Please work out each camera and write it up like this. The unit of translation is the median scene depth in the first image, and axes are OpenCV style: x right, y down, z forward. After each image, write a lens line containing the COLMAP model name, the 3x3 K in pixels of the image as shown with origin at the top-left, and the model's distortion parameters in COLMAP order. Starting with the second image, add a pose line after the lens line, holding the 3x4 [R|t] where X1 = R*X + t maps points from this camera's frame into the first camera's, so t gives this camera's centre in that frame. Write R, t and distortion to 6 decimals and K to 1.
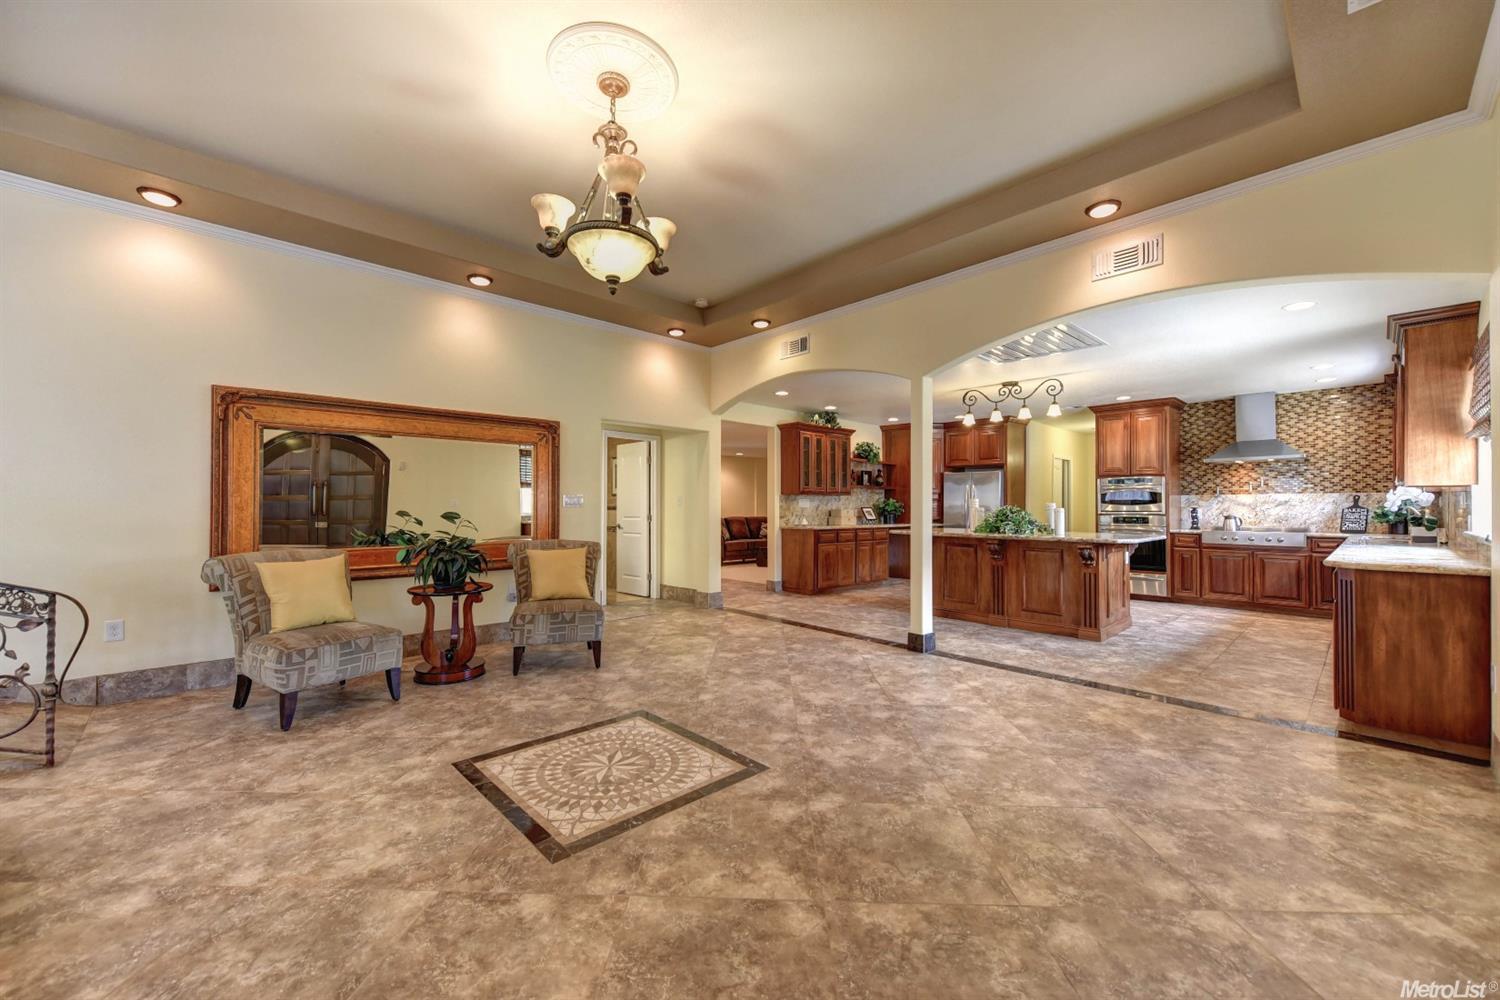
lens RADIAL K [[592.5, 0, 731.0], [0, 592.5, 500.1], [0, 0, 1]] dist [0.008215, -0.001911]
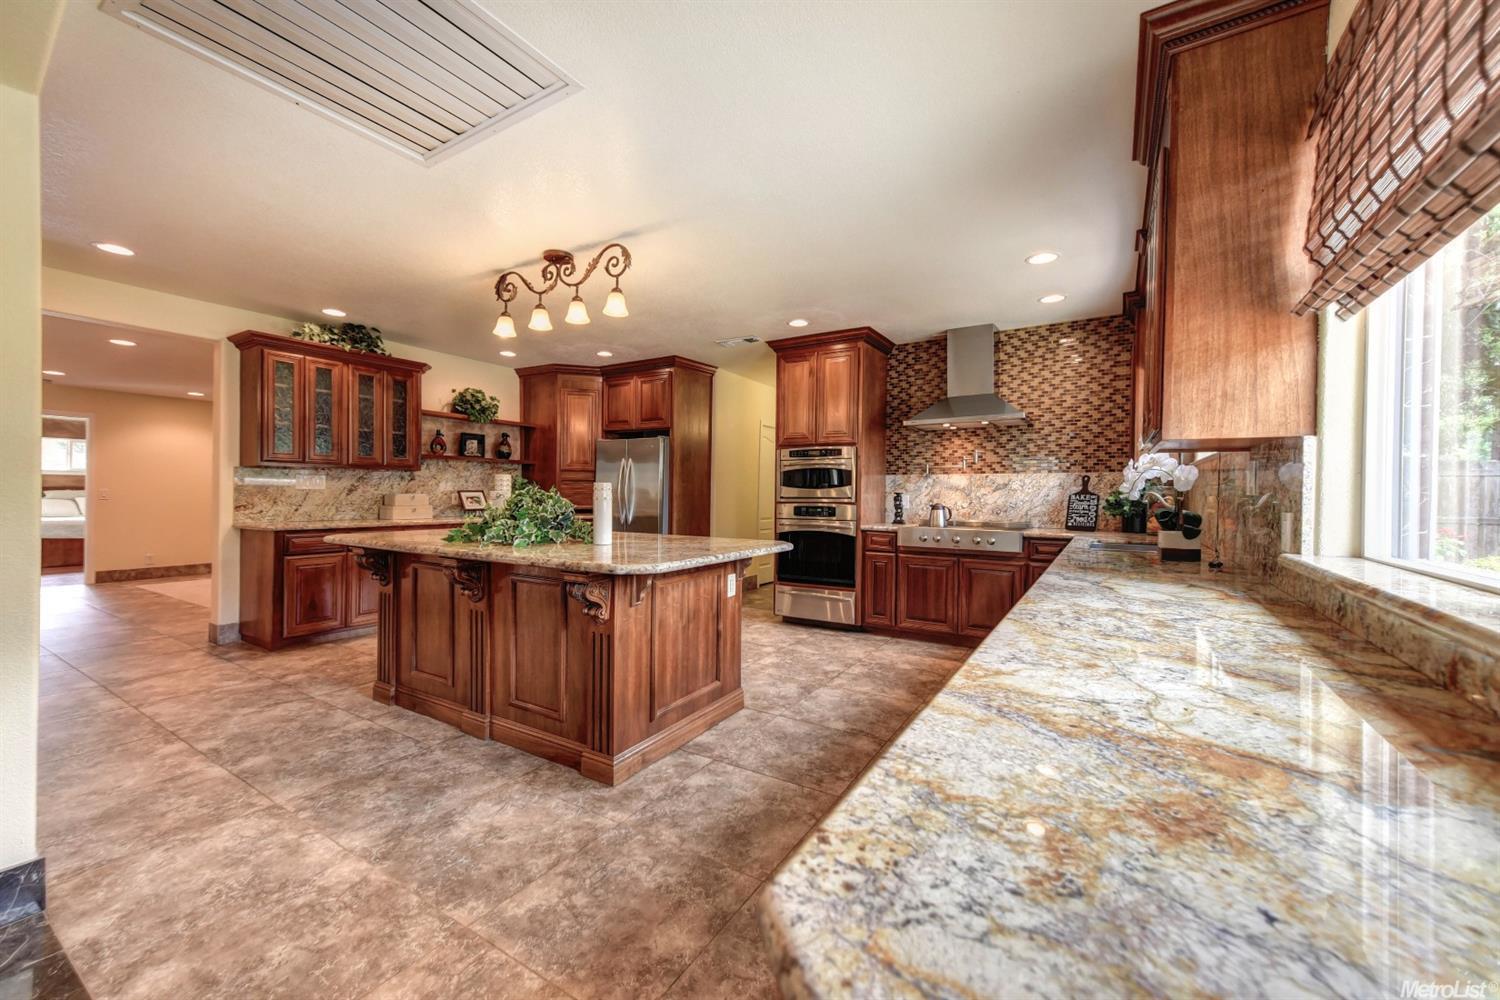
lens RADIAL K [[592.5, 0, 726.1], [0, 592.5, 499.4], [0, 0, 1]] dist [0.008215, -0.001911]
pose [[0.968762, 0.002199, 0.247983, 0.676838], [-0.008181, 0.999700, 0.023095, 0.009633], [-0.247858, -0.024402, 0.968489, 0.622805]]
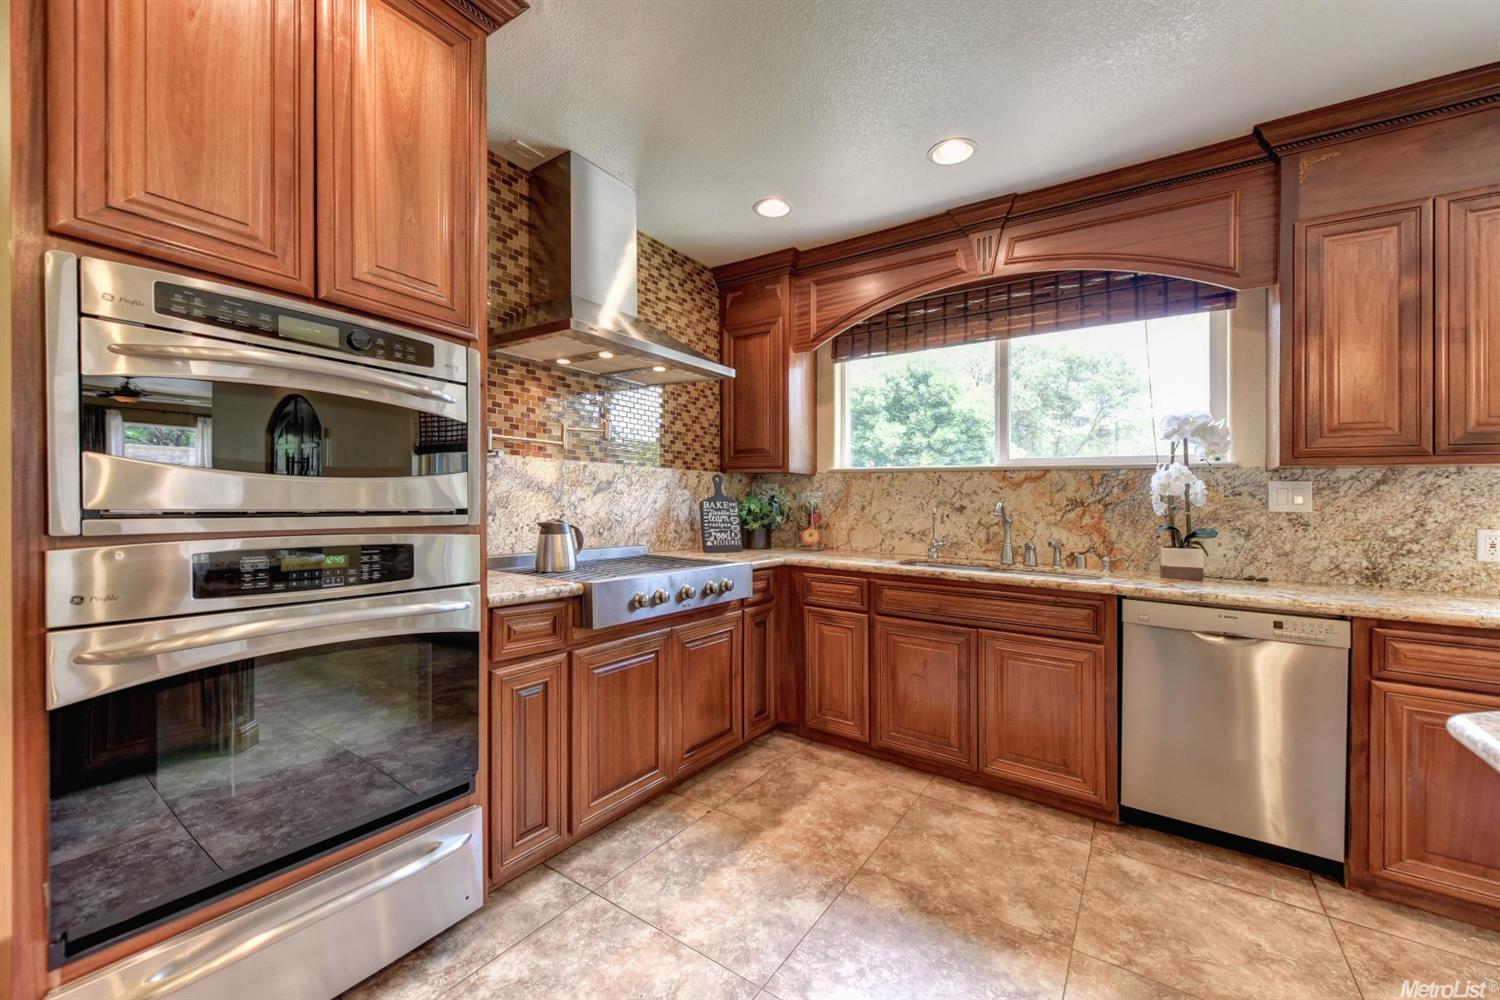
lens RADIAL K [[592.5, 0, 758.4], [0, 592.5, 505.9], [0, 0, 1]] dist [0.008215, -0.001911]
pose [[-0.230656, -0.008715, 0.972996, 0.797073], [-0.022437, 0.999742, 0.003635, 0.021602], [-0.972777, -0.020993, -0.230792, 1.513104]]
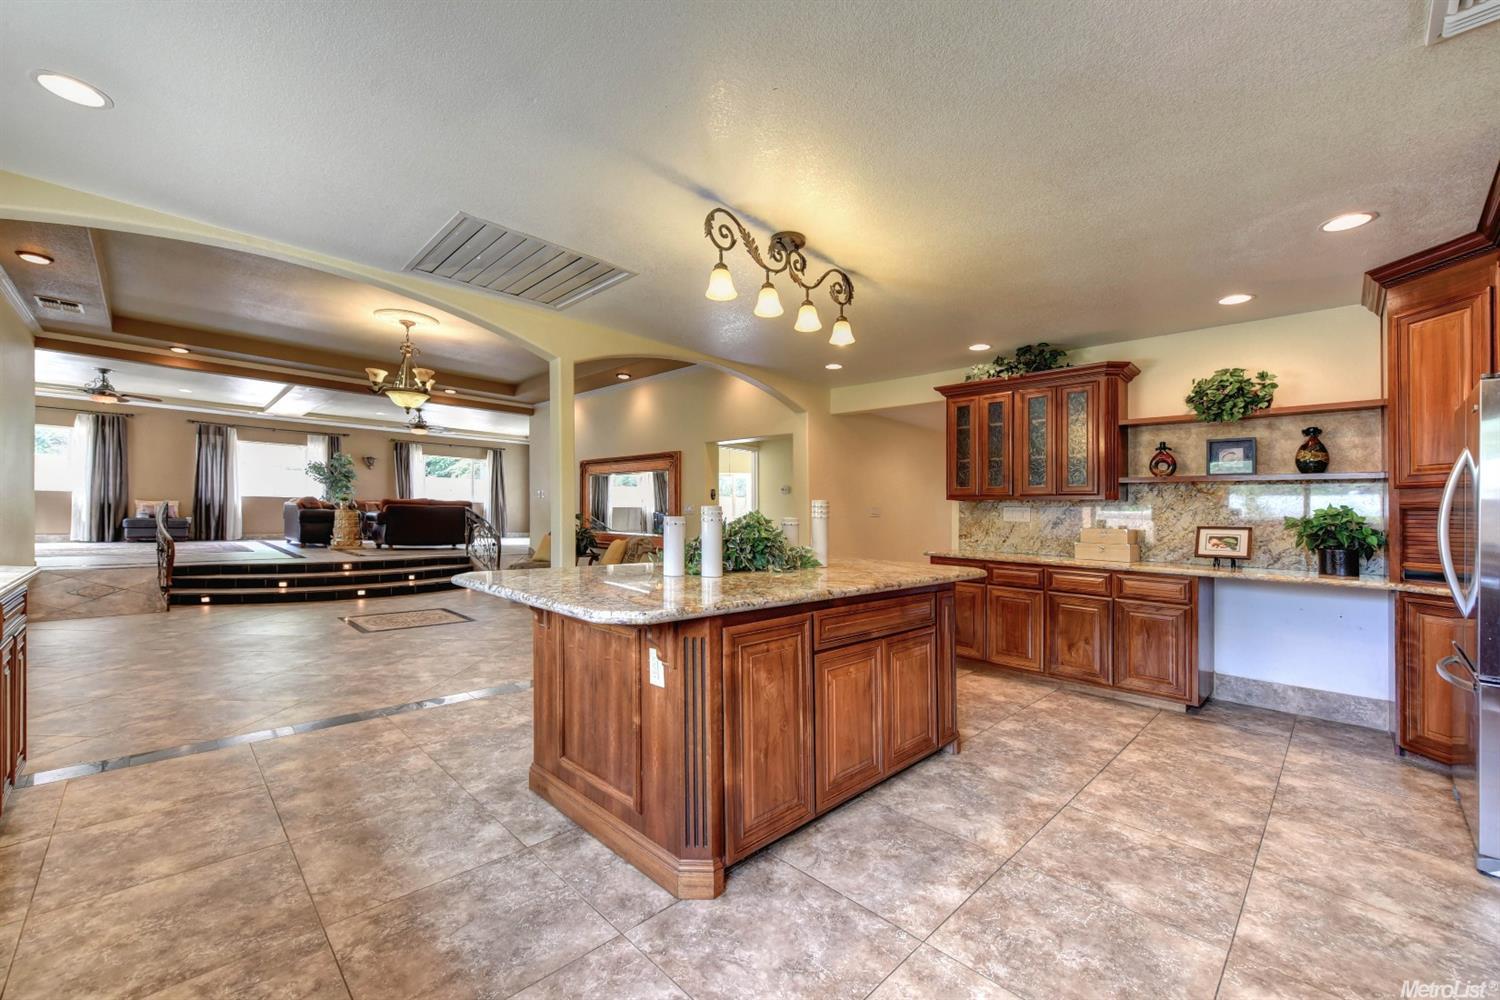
lens RADIAL K [[592.5, 0, 759.5], [0, 592.5, 520.5], [0, 0, 1]] dist [0.008215, -0.001911]
pose [[0.045022, 0.009485, -0.998941, 1.272431], [-0.012369, 0.999884, 0.008936, 0.015939], [0.998909, 0.011954, 0.045134, 1.330619]]
